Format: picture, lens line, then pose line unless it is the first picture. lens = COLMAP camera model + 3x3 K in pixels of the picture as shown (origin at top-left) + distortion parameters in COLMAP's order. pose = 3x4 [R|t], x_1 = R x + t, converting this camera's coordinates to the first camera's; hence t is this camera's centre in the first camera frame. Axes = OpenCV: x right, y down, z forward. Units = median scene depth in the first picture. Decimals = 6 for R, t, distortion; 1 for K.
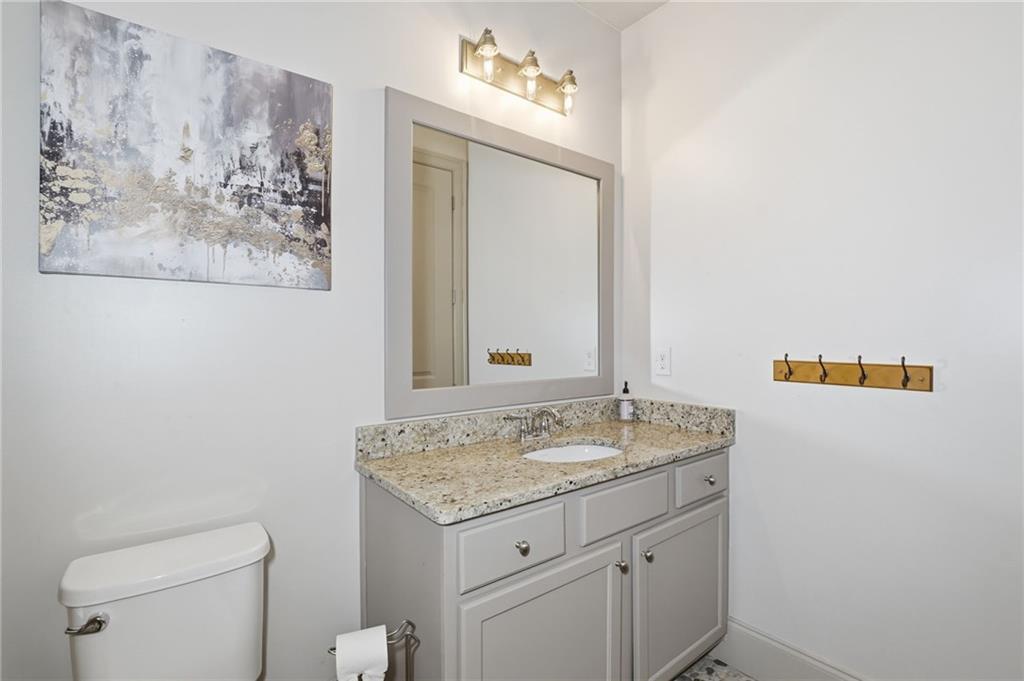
lens RADIAL K [[448.6, 0, 514.8], [0, 448.6, 339.2], [0, 0, 1]] dist [-0.022192, -0.000934]
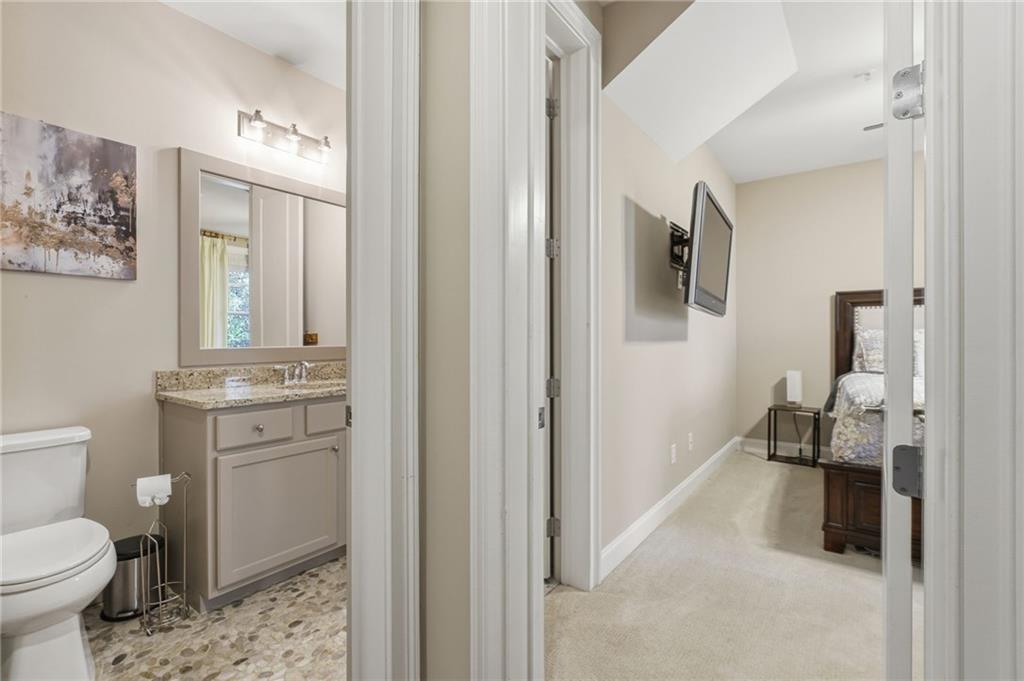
lens RADIAL K [[480.5, 0, 507.9], [0, 480.5, 339.1], [0, 0, 1]] dist [0.001189, 0.002265]
pose [[0.960336, 0.004142, 0.278813, 0.384585], [-0.005657, 0.999973, 0.004628, 0.084604], [-0.278786, -0.006021, 0.960334, -1.030637]]
